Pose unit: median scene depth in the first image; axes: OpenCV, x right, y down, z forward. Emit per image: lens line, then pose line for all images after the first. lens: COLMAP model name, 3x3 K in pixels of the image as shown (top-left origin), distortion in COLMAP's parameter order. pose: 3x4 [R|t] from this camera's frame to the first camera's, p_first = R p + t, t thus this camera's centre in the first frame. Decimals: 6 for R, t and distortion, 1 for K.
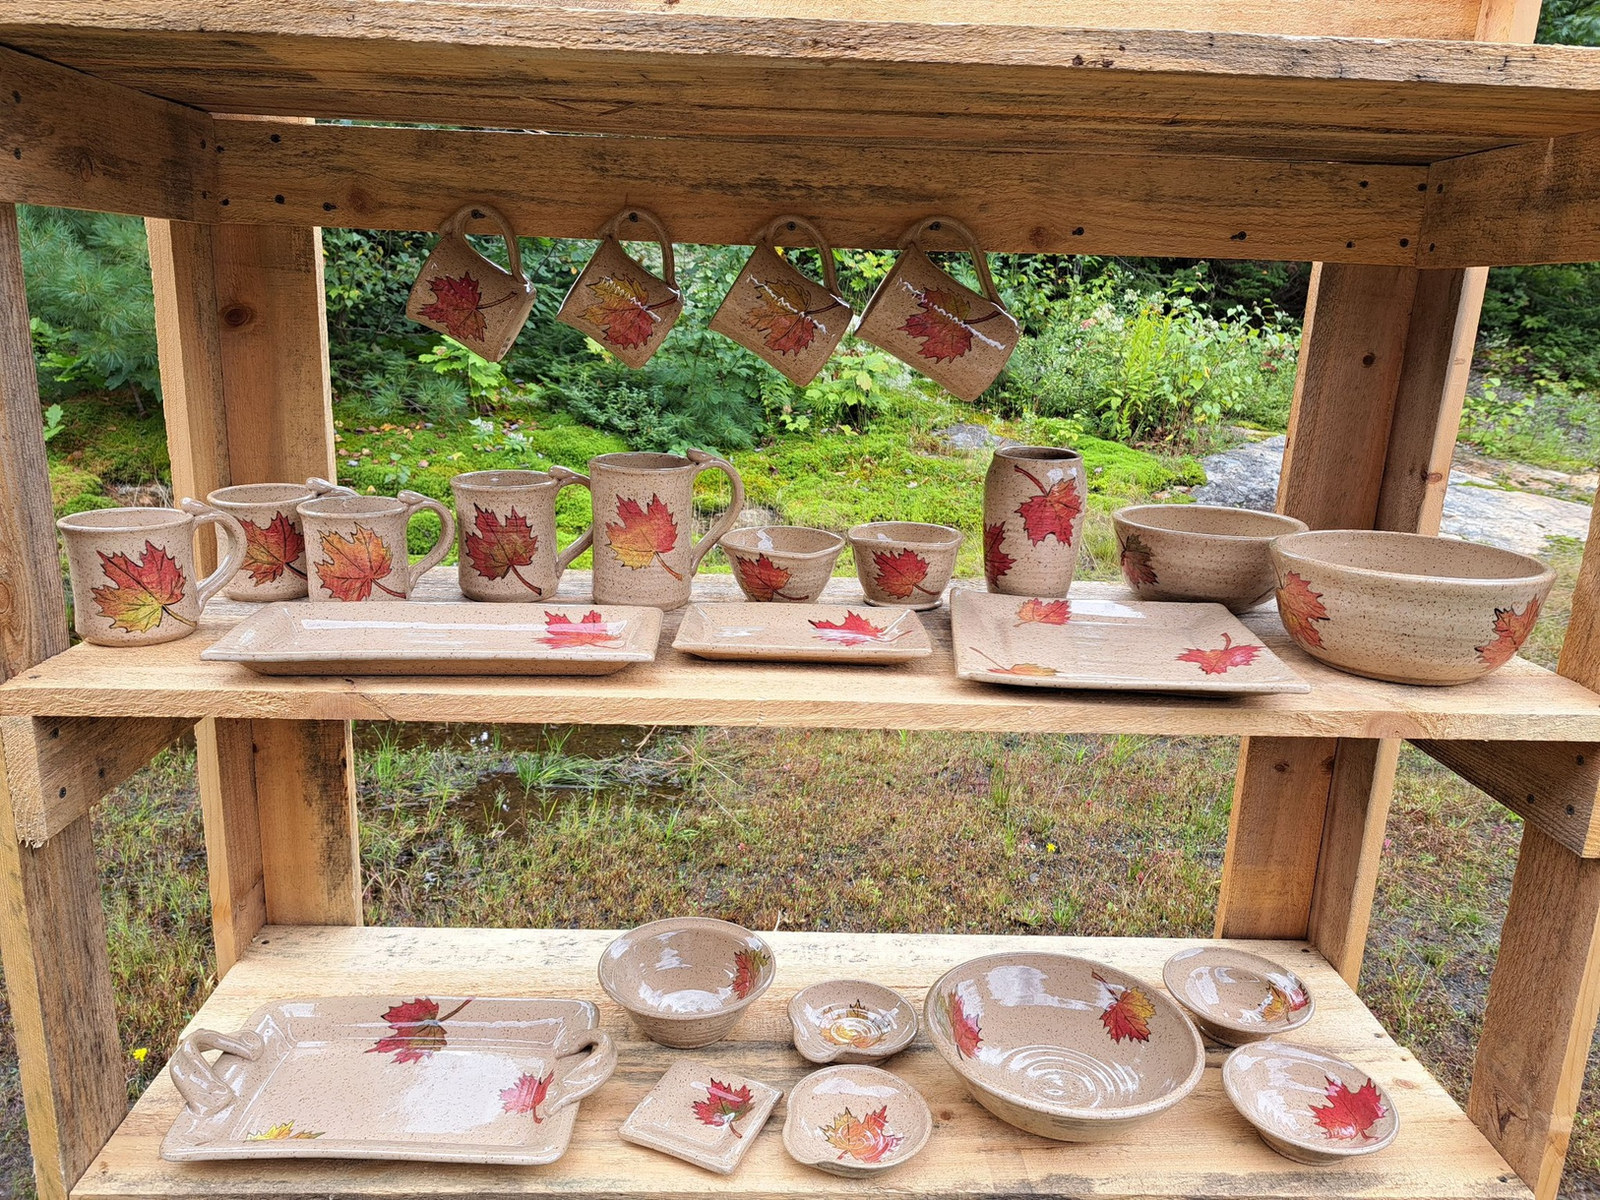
lens RADIAL K [[1307.0, 0, 791.5], [0, 1307.0, 604.8], [0, 0, 1]] dist [0.077914, -0.082962]
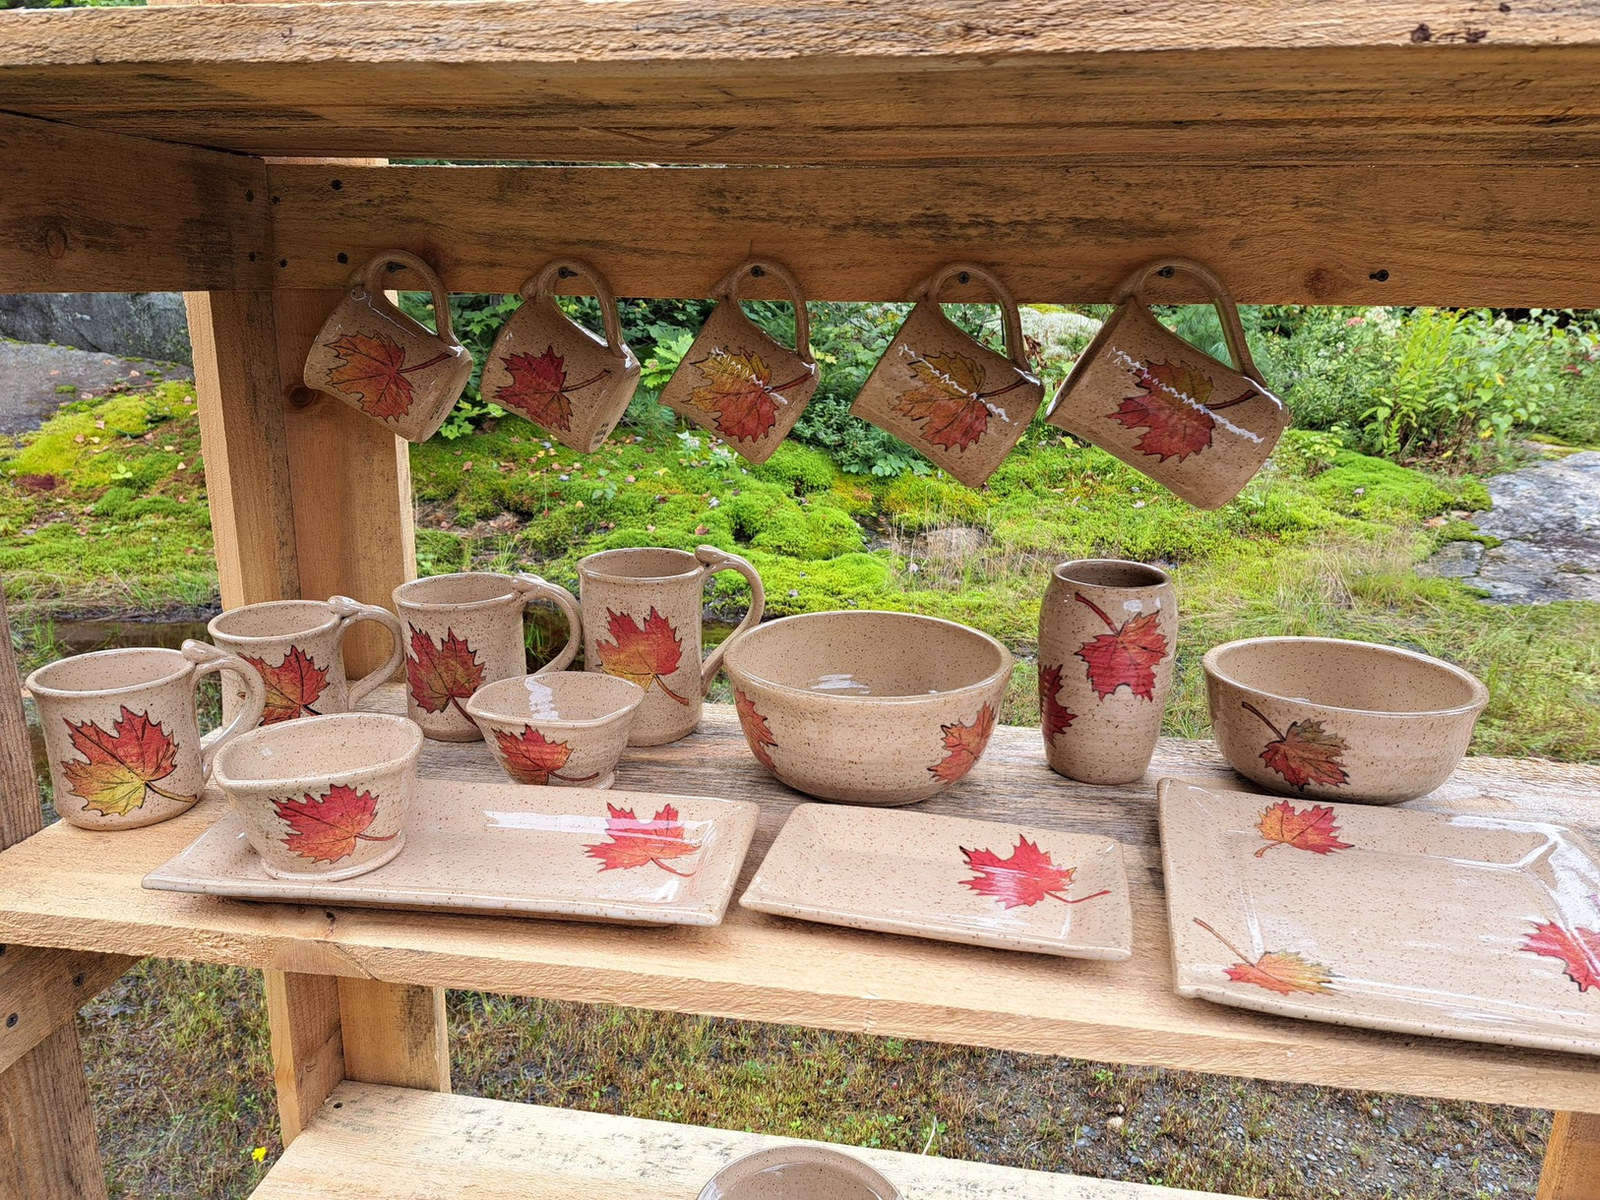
lens RADIAL K [[1307.0, 0, 744.8], [0, 1307.0, 633.9], [0, 0, 1]] dist [0.077914, -0.082962]
pose [[0.980088, 0.032958, -0.195808, 0.031039], [-0.028759, 0.999292, 0.024251, -0.099783], [0.196469, -0.018137, 0.980342, 0.236882]]
